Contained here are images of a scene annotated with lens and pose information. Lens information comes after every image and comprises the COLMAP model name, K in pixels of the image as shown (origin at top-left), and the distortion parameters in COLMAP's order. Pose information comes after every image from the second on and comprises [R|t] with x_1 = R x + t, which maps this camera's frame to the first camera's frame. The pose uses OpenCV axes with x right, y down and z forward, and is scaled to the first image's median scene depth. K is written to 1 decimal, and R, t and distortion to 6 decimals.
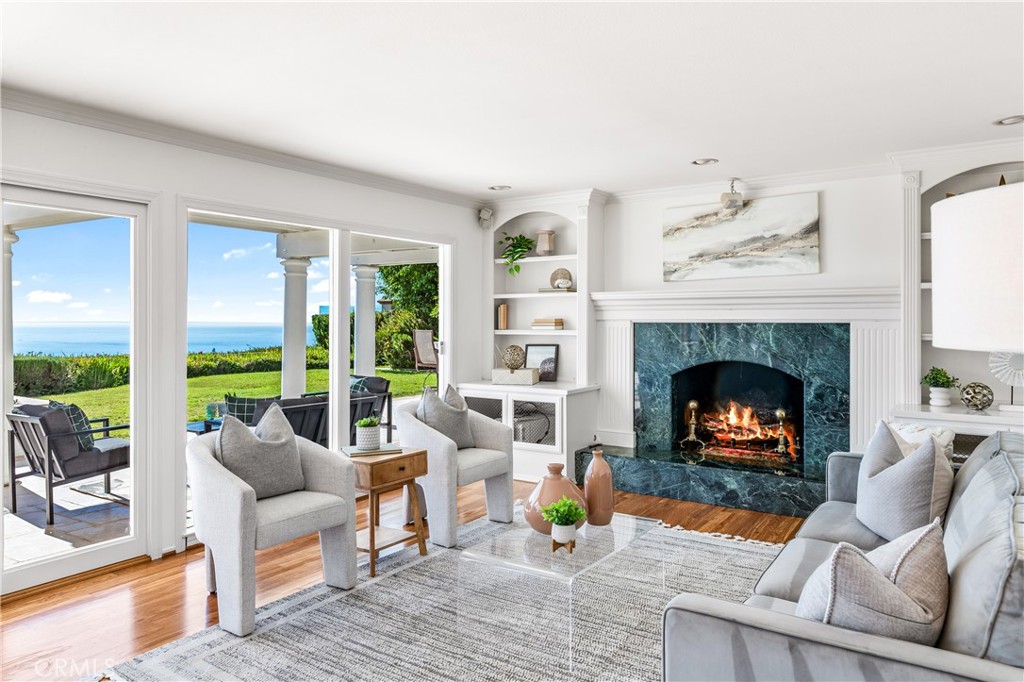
lens RADIAL K [[687.5, 0, 511.5], [0, 687.5, 323.9], [0, 0, 1]] dist [0.004063, -0.000050]
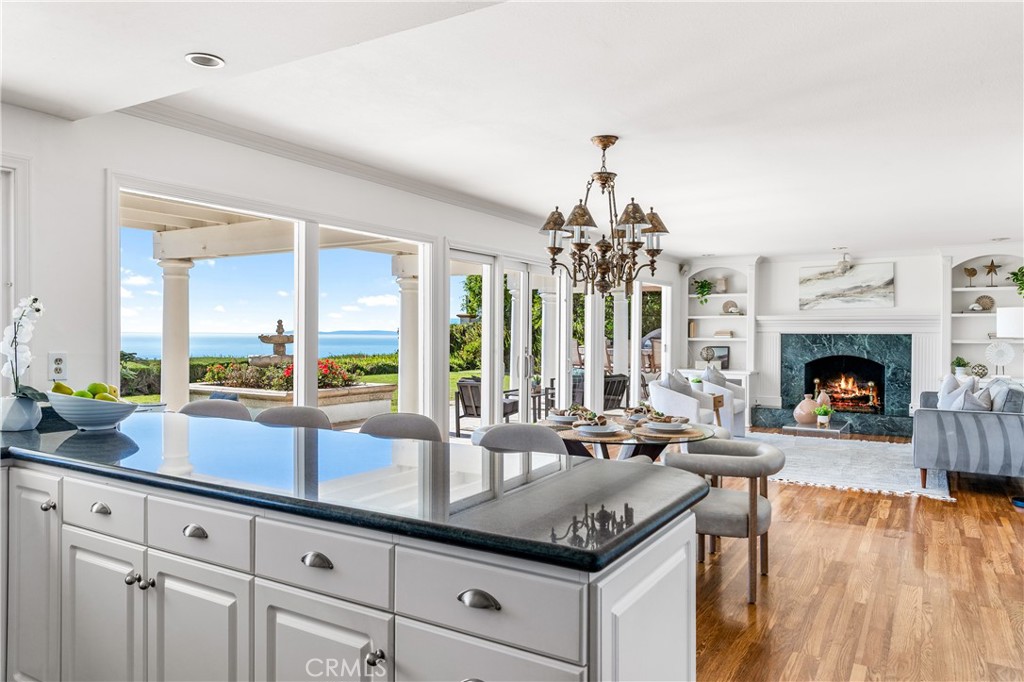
lens RADIAL K [[703.0, 0, 512.0], [0, 703.0, 341.0], [0, 0, 1]] dist [0.000131, -0.001951]
pose [[0.998828, 0.004549, 0.048181, -0.608751], [-0.004857, 0.999969, 0.006274, 0.009311], [-0.048151, -0.006501, 0.998819, -0.759990]]
